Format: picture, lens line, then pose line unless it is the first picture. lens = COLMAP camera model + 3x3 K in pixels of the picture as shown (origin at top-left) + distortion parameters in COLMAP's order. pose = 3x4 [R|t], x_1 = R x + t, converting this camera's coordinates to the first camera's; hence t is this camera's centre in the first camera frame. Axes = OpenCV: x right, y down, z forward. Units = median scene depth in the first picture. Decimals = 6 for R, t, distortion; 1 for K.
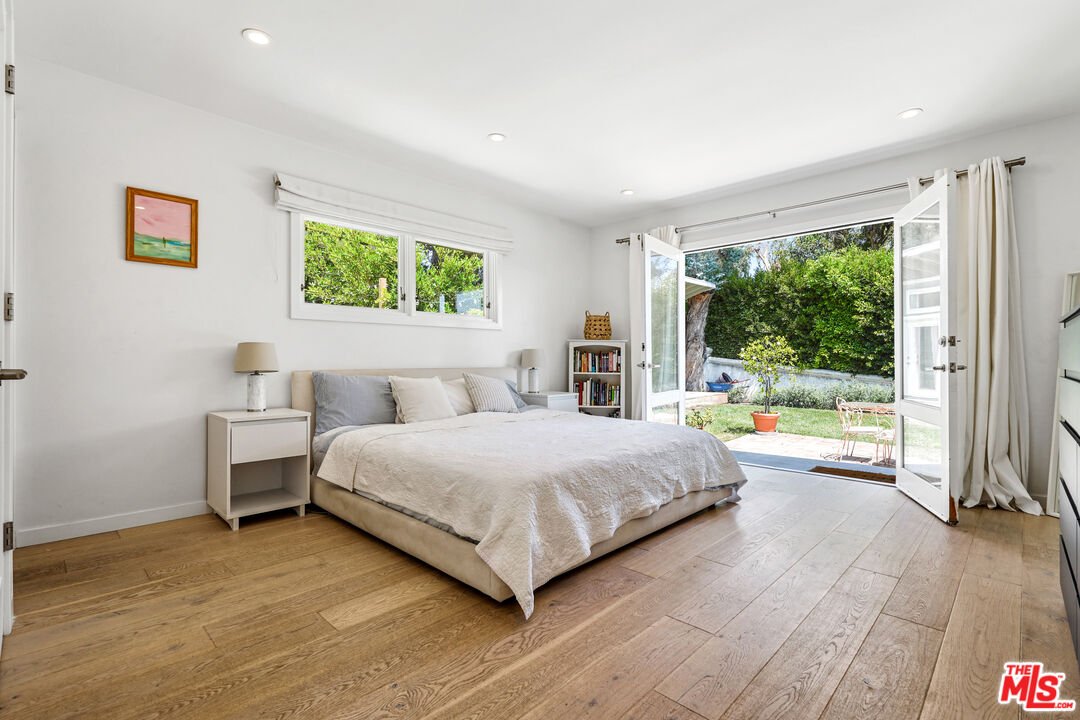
lens RADIAL K [[509.0, 0, 534.7], [0, 509.0, 347.0], [0, 0, 1]] dist [0.000127, -0.000308]
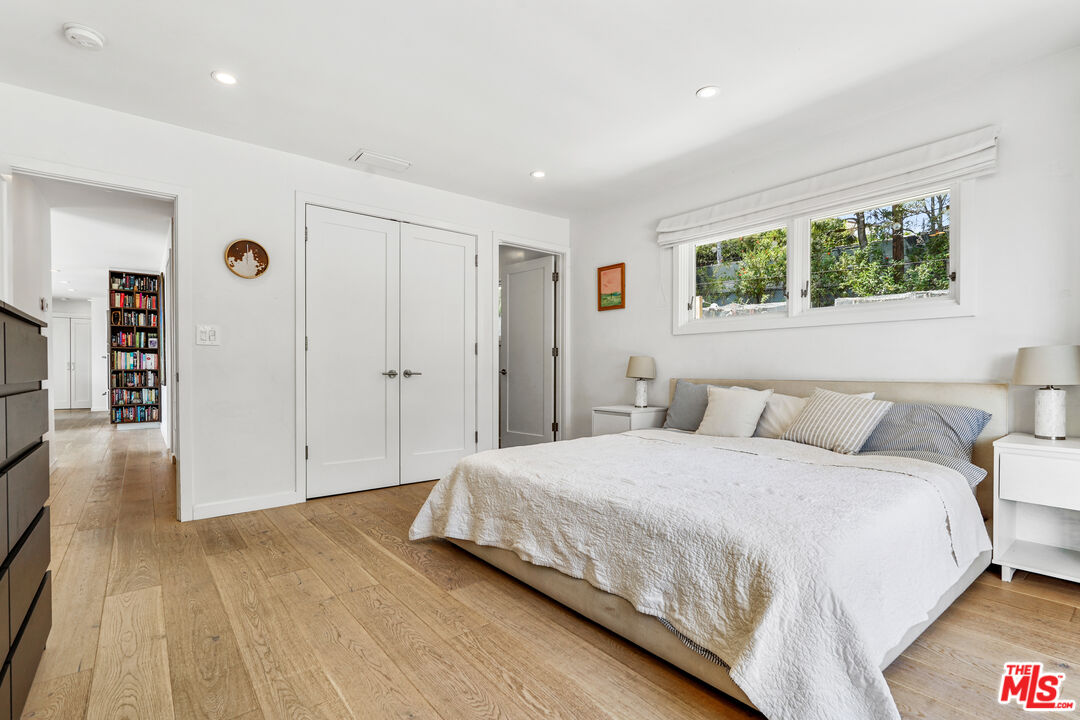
lens RADIAL K [[502.8, 0, 538.9], [0, 502.8, 369.6], [0, 0, 1]] dist [0.000766, 0.000383]
pose [[-0.125795, 0.002410, -0.992053, 1.008465], [0.025070, 0.999685, -0.000751, 0.025802], [0.991739, -0.024965, -0.125816, 1.119228]]
